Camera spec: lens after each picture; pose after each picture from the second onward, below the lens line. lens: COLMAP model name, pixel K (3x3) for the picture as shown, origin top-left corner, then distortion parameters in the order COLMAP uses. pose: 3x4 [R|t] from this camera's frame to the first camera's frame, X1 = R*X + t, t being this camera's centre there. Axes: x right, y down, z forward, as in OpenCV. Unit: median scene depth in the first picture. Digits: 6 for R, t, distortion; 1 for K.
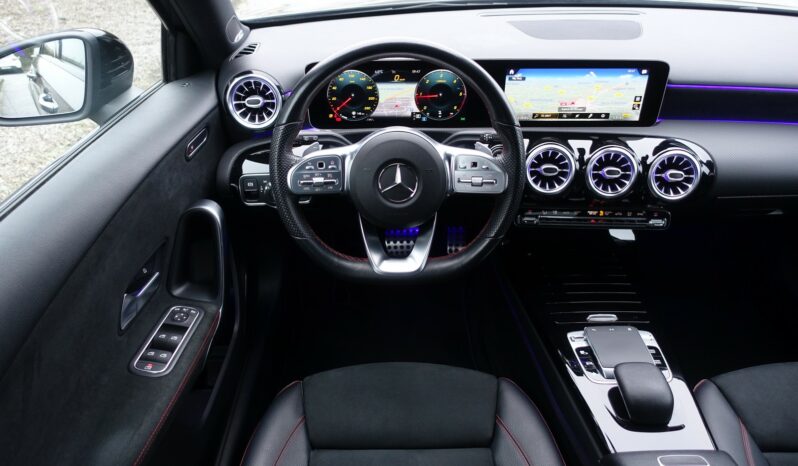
lens RADIAL K [[536.0, 0, 394.6], [0, 536.0, 235.7], [0, 0, 1]] dist [-0.029027, -0.002333]
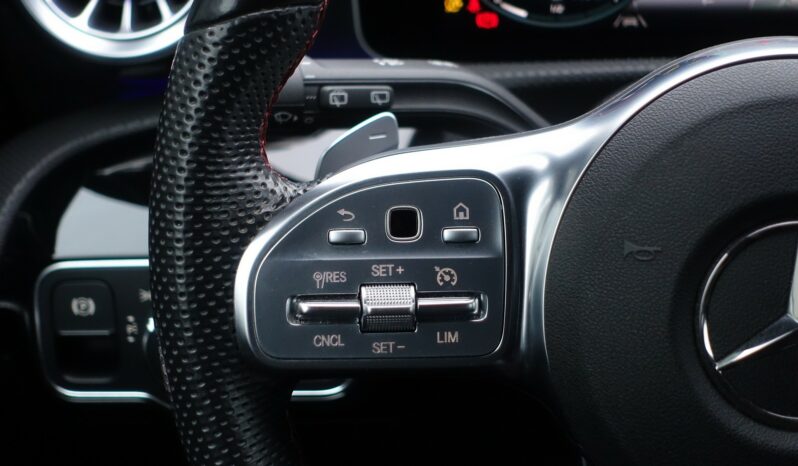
lens RADIAL K [[1807.6, 0, 398.1], [0, 1807.6, 235.5], [0, 0, 1]] dist [-0.540433, 0.000000]
pose [[0.990306, 0.011947, -0.138390, -0.046041], [-0.028845, 0.992264, -0.120752, -0.045875], [0.135877, 0.123573, 0.982989, 0.337245]]
